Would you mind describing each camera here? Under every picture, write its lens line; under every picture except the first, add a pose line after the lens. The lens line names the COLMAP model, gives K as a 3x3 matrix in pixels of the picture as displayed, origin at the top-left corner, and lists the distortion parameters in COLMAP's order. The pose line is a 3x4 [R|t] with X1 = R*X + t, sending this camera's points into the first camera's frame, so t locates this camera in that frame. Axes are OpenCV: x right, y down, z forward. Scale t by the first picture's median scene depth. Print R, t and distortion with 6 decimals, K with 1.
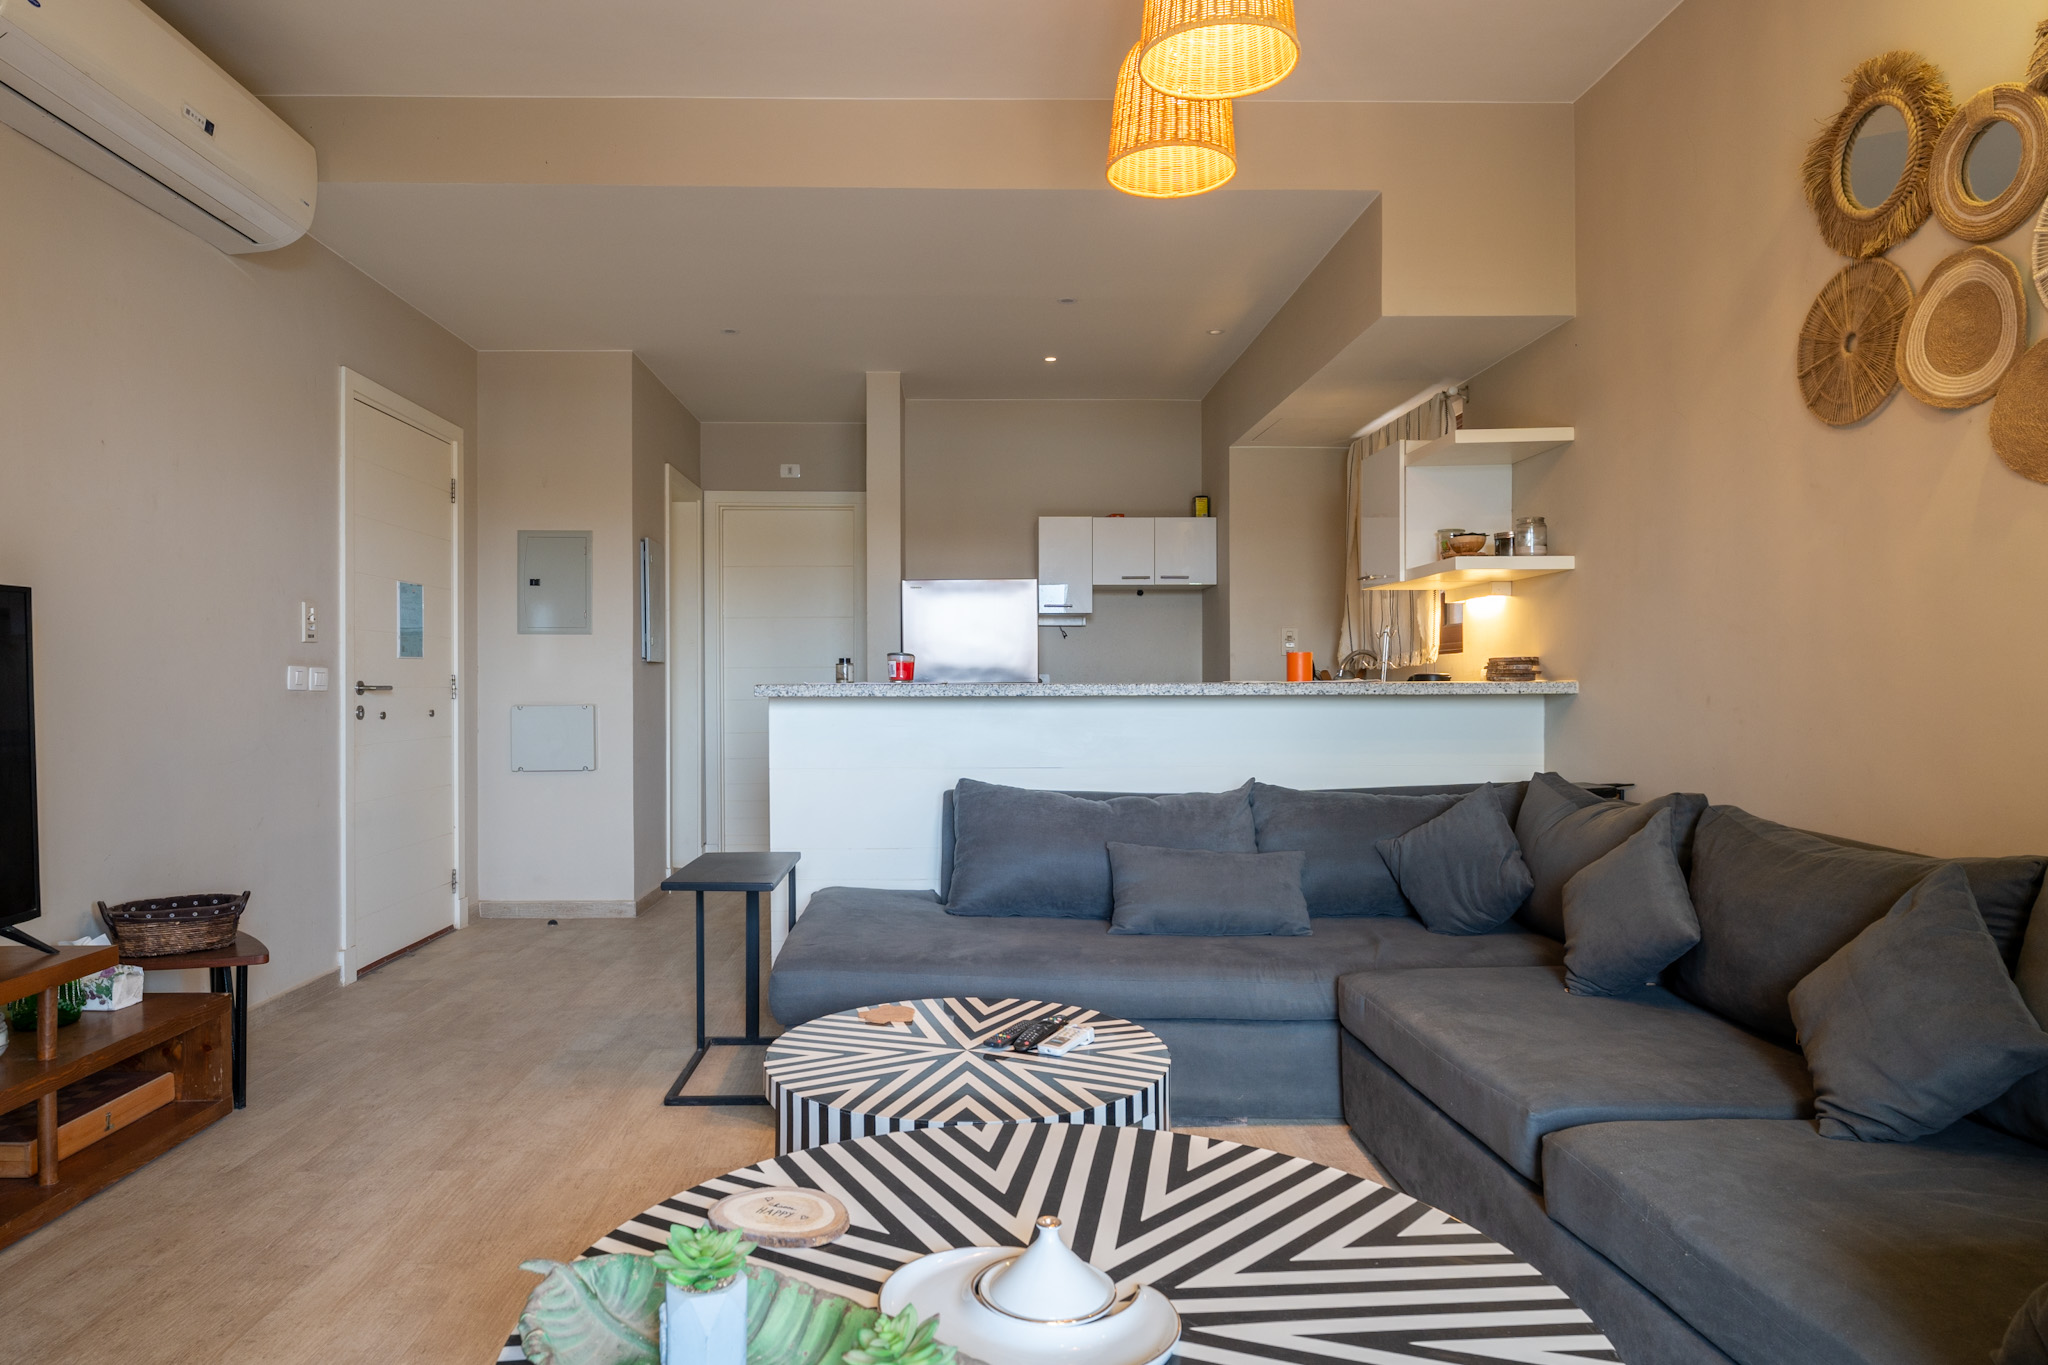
lens RADIAL K [[1227.0, 0, 1024.7], [0, 1227.0, 673.9], [0, 0, 1]] dist [0.003907, -0.000163]
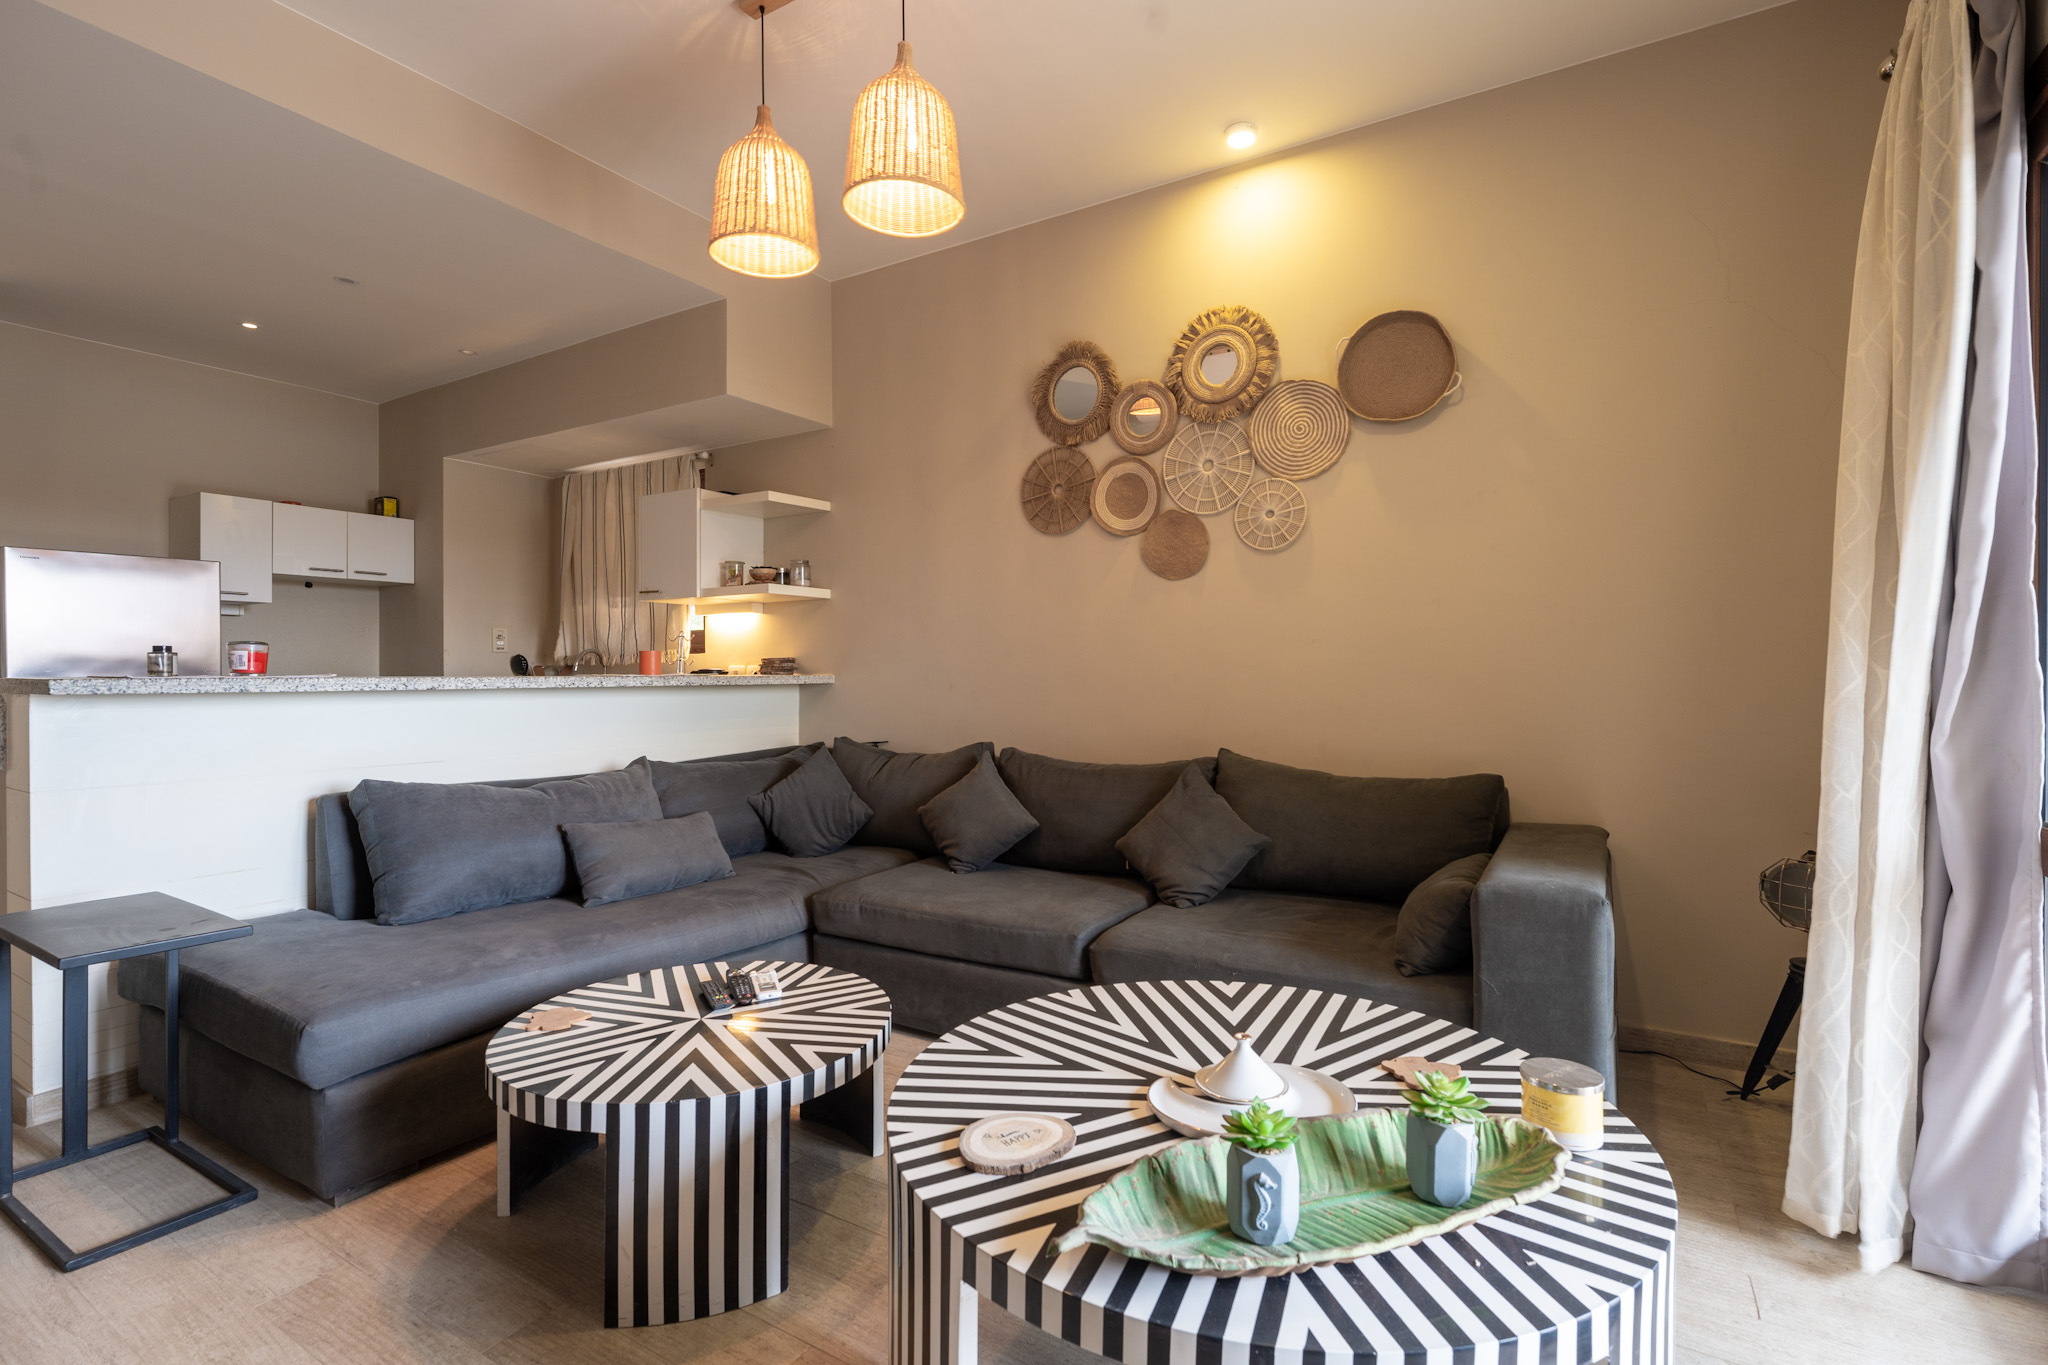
lens RADIAL K [[917.1, 0, 1037.5], [0, 917.1, 664.8], [0, 0, 1]] dist [-0.001496, 0.000463]
pose [[0.553161, 0.009794, 0.833017, -0.395937], [-0.004195, 0.999951, -0.008971, 0.003161], [-0.833064, 0.001468, 0.553175, 0.225358]]
